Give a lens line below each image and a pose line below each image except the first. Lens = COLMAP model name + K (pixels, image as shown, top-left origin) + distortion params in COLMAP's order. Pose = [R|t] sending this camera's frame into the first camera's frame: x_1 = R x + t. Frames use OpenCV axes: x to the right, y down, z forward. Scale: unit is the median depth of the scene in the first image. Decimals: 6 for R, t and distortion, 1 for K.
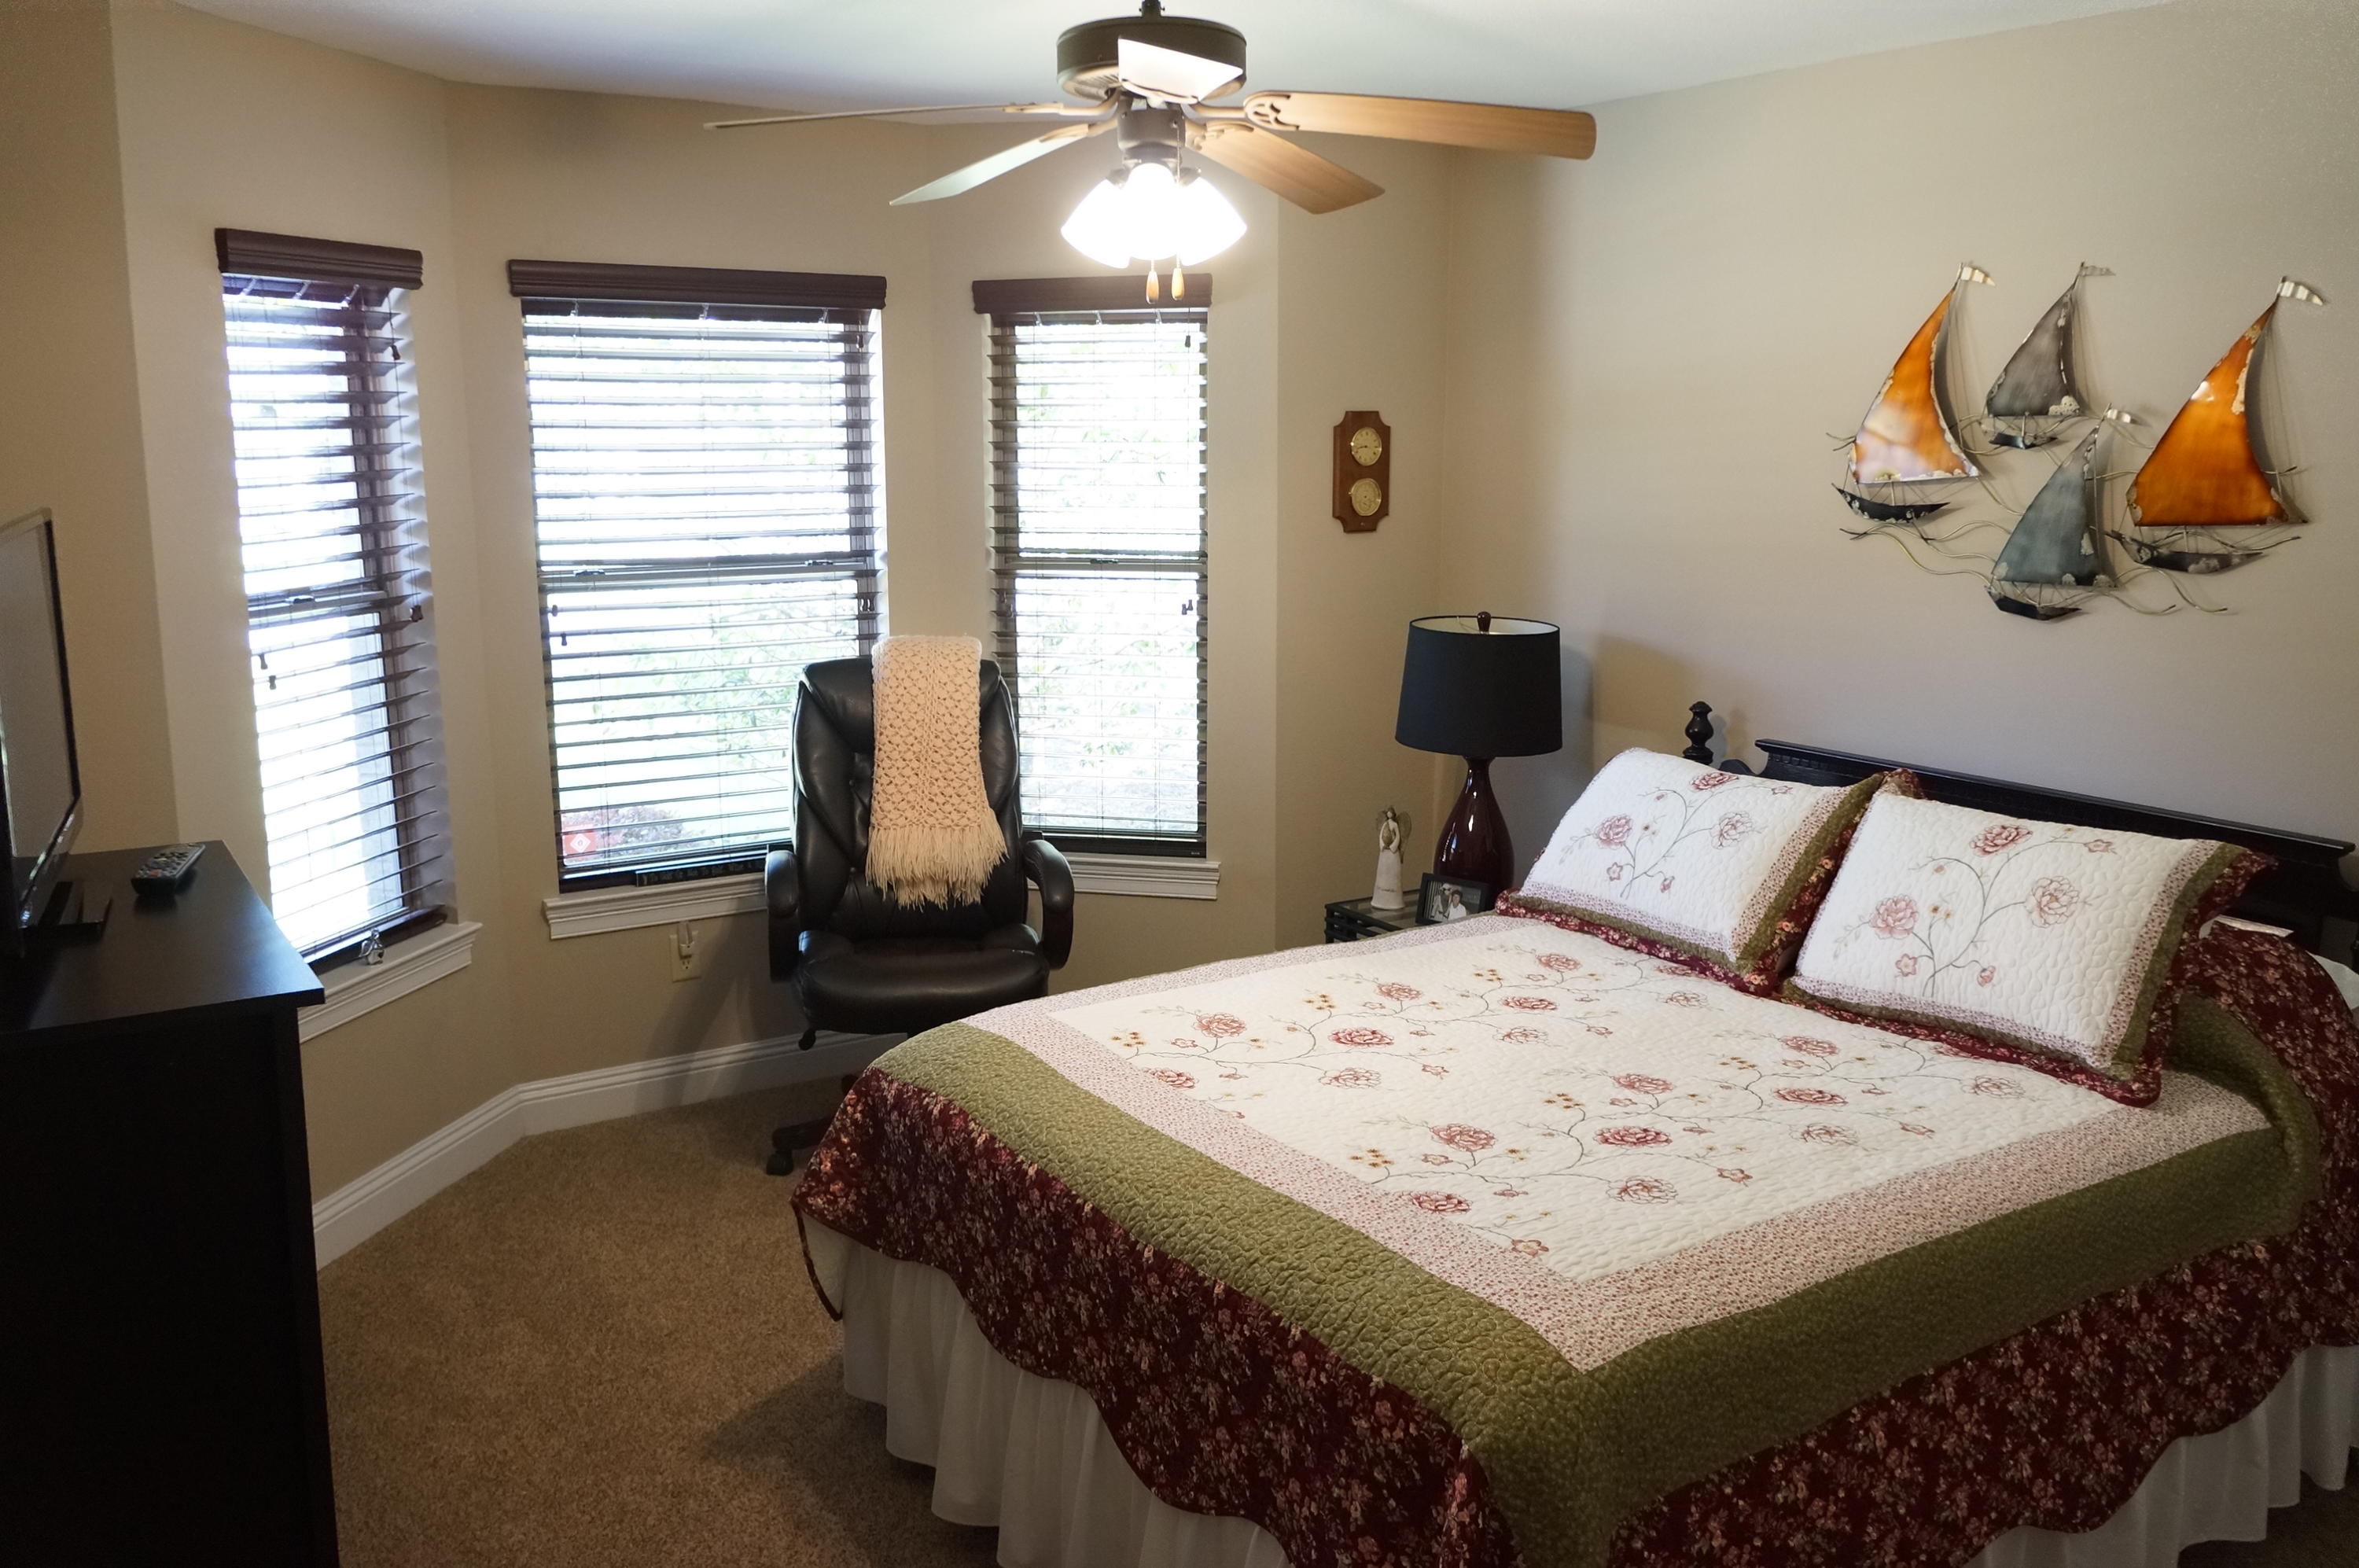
lens RADIAL K [[1876.3, 0, 1175.7], [0, 1876.3, 777.0], [0, 0, 1]] dist [-0.001943, 0.015733]
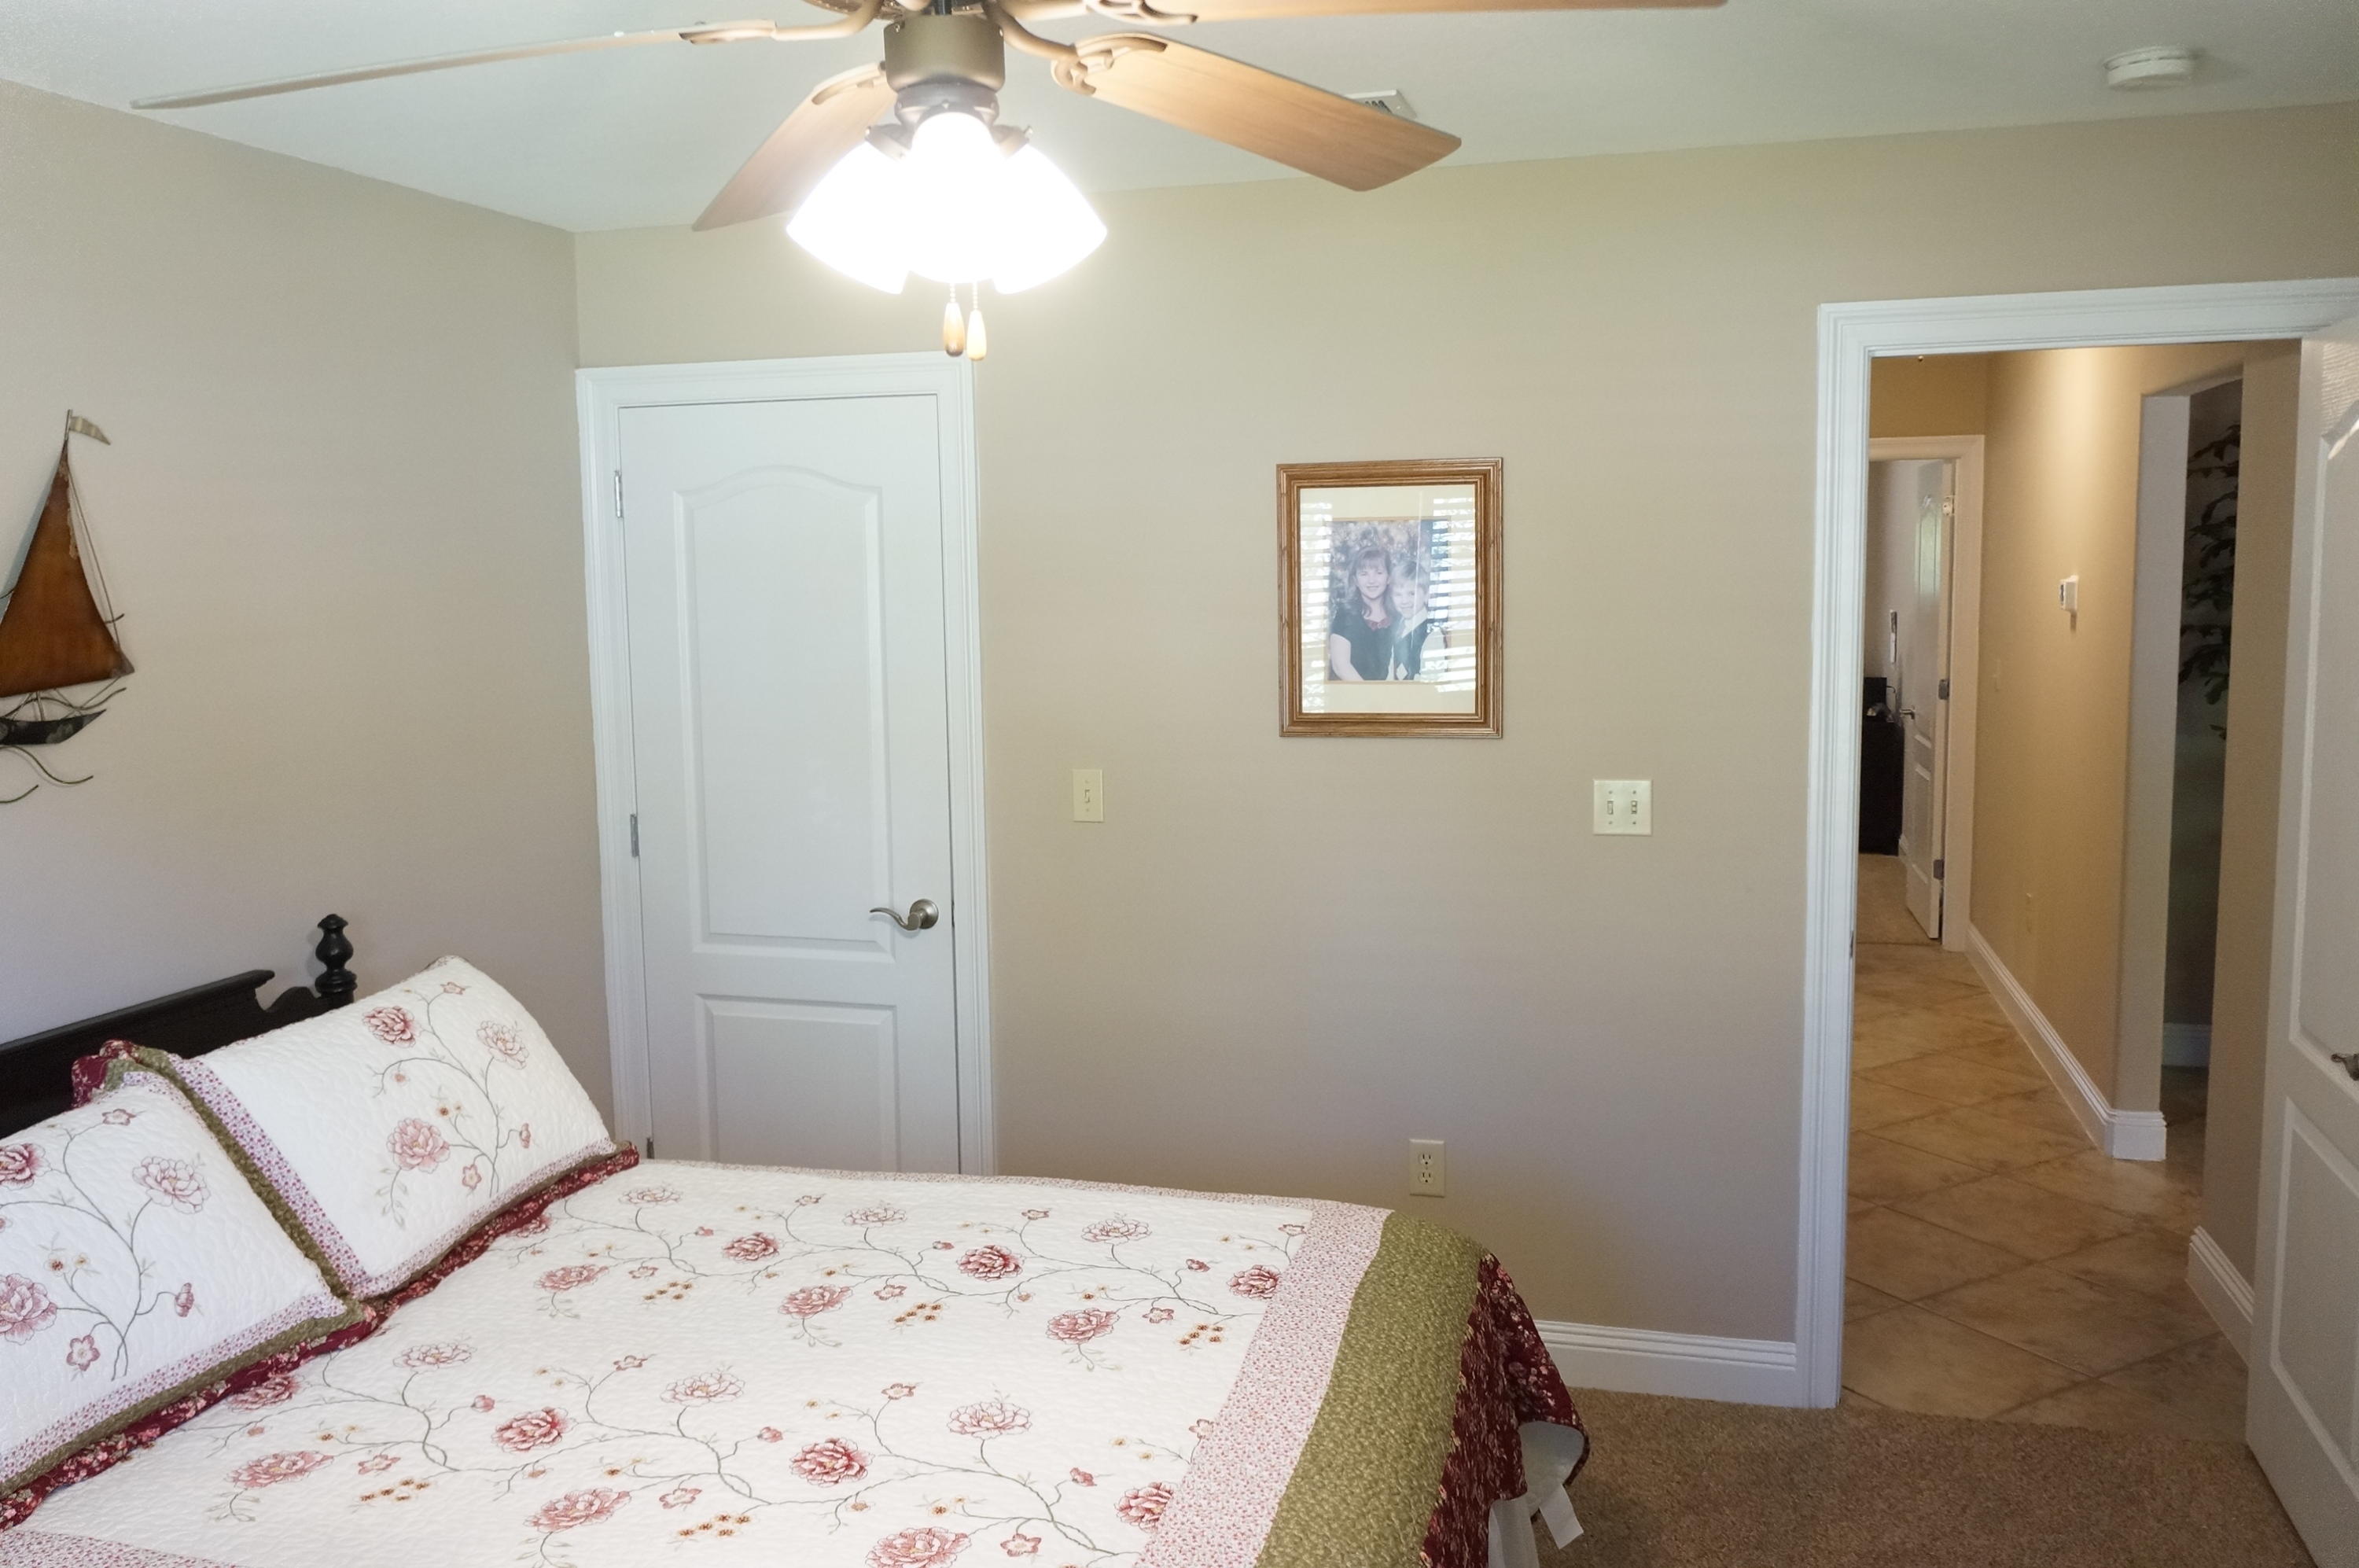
lens RADIAL K [[1850.5, 0, 1155.0], [0, 1850.5, 776.0], [0, 0, 1]] dist [-0.005658, 0.000070]
pose [[-0.659139, -0.074170, 0.748355, -0.447612], [0.153526, 0.960895, 0.230459, -0.227706], [-0.736183, 0.266796, -0.621976, 1.251589]]
